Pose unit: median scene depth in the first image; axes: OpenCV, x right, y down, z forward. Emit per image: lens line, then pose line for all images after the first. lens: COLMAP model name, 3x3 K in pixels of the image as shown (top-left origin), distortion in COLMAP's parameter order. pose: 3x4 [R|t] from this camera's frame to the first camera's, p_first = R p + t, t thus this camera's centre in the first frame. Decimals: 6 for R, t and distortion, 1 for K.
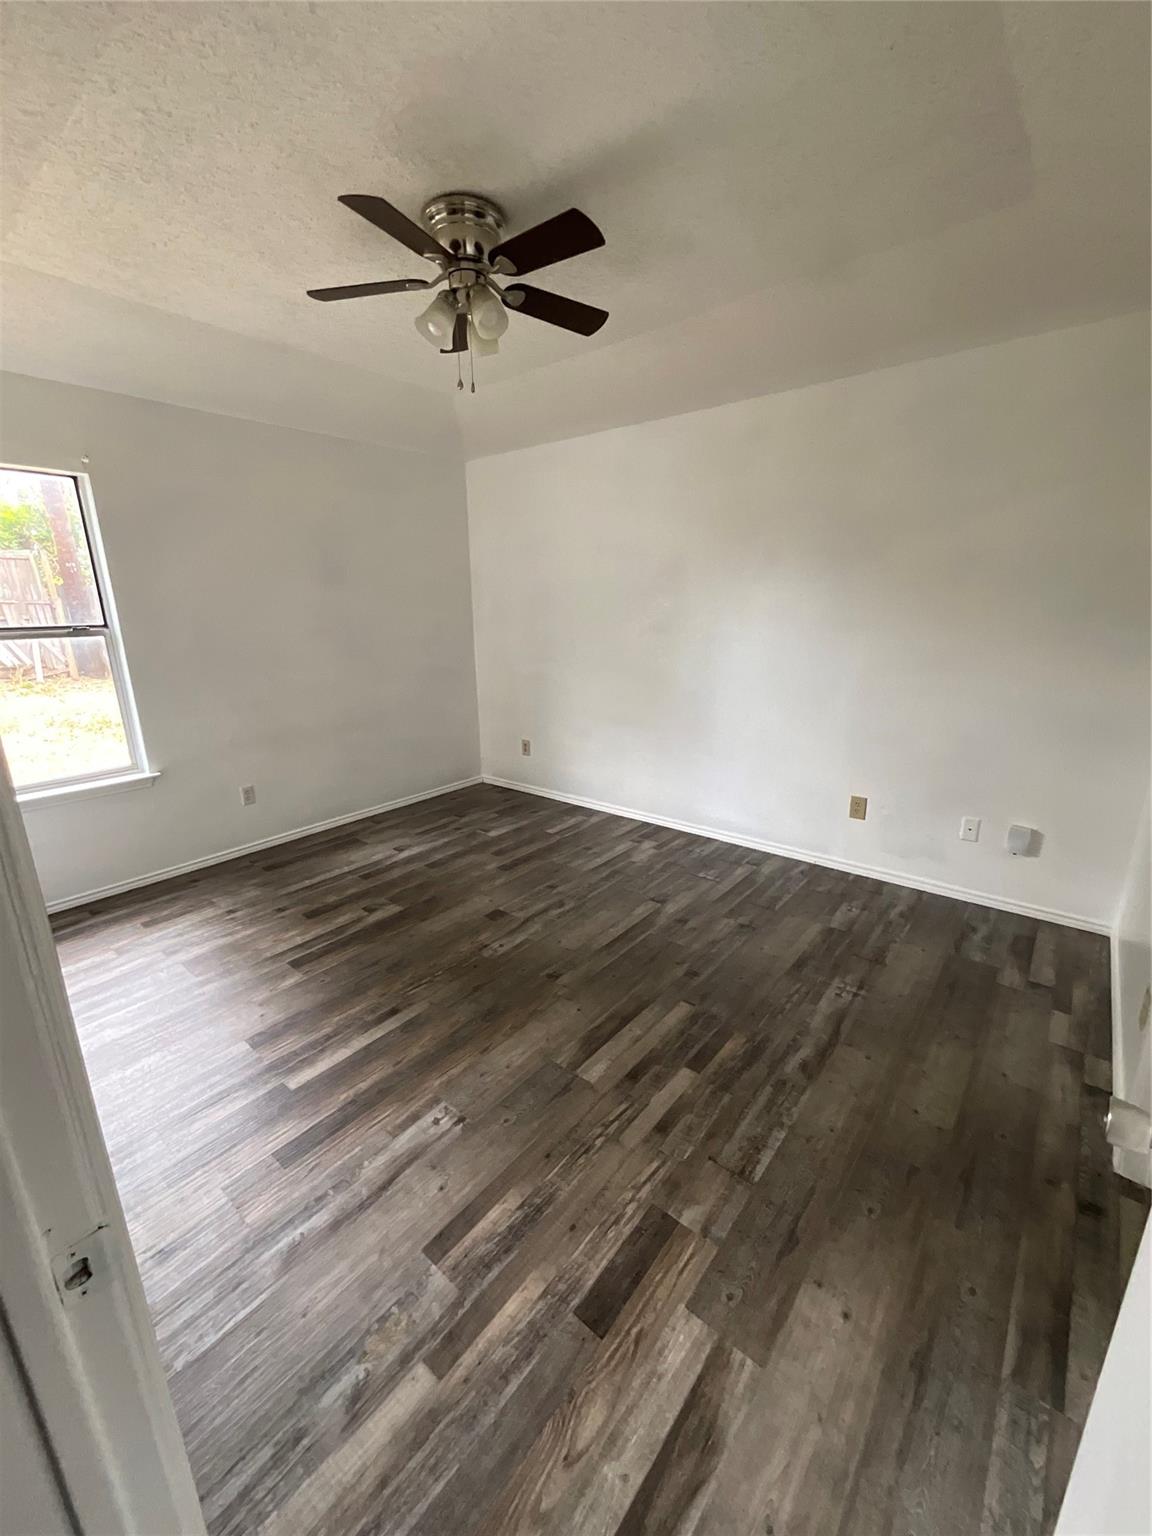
lens RADIAL K [[621.1, 0, 575.6], [0, 621.1, 768.9], [0, 0, 1]] dist [-0.000012, -0.000251]
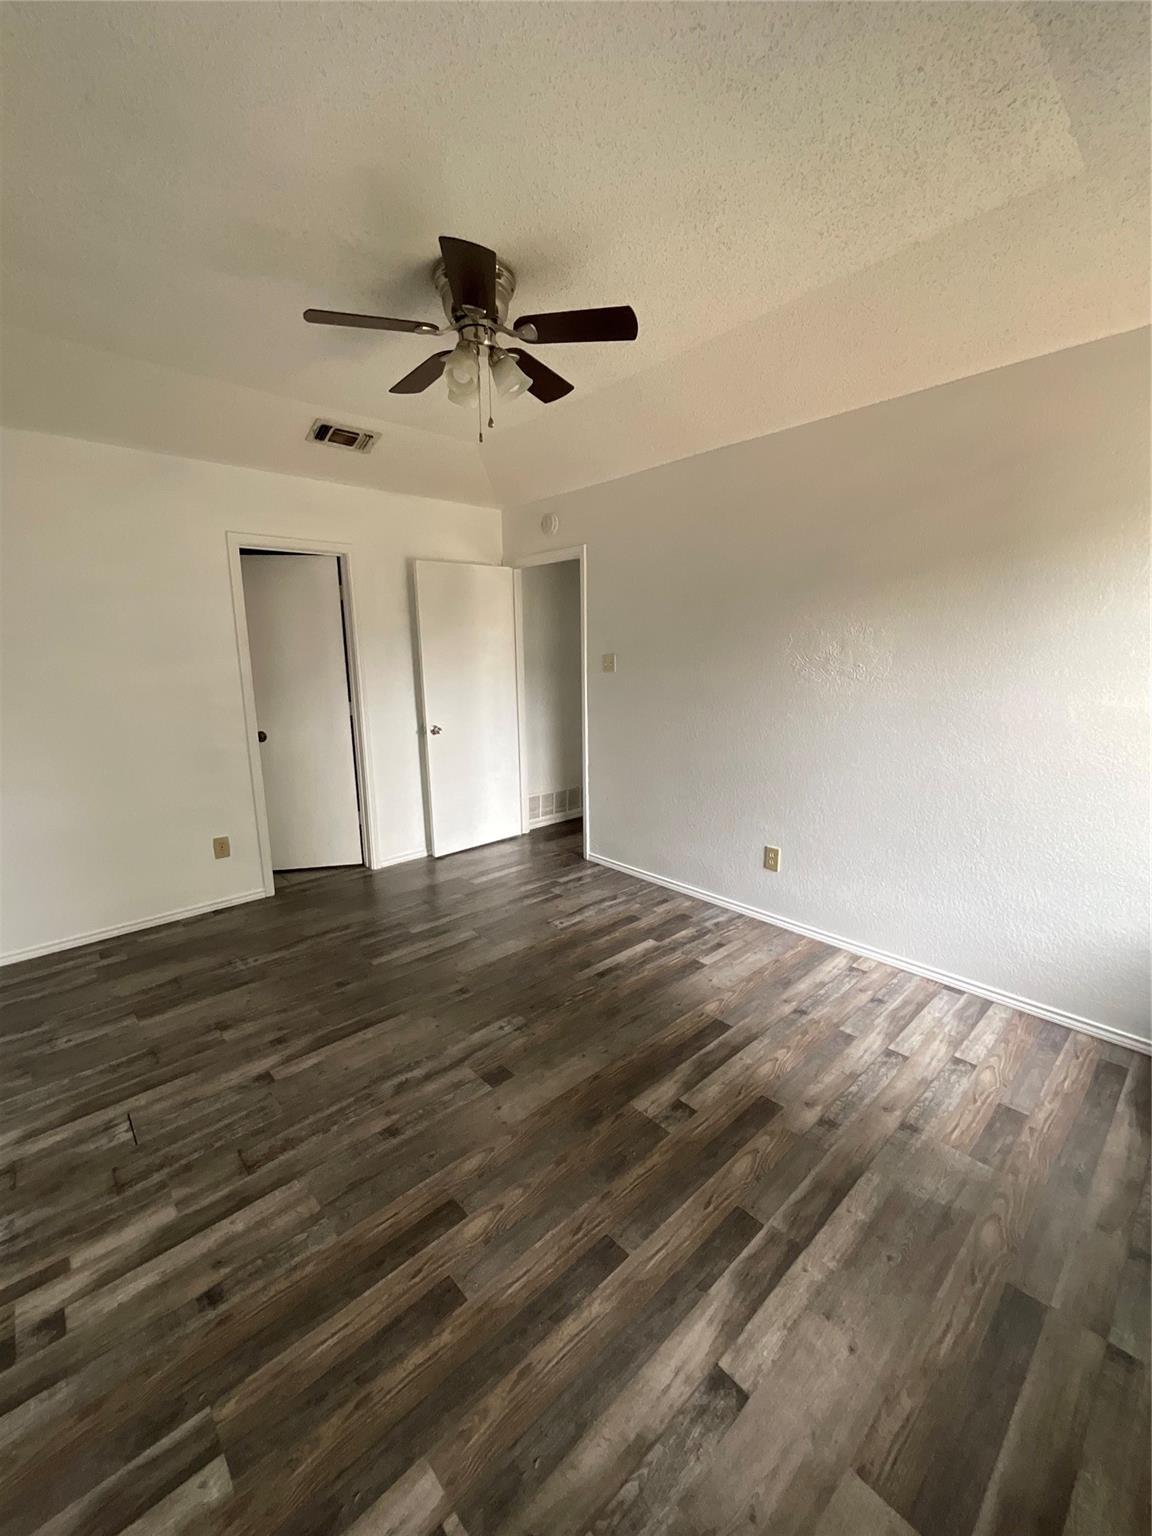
lens RADIAL K [[621.1, 0, 574.4], [0, 621.1, 766.9], [0, 0, 1]] dist [-0.000012, -0.000251]
pose [[-0.989173, 0.002316, 0.146736, -0.331860], [0.066502, 0.898396, 0.434123, -0.405247], [-0.130821, 0.439181, -0.888823, 1.511056]]
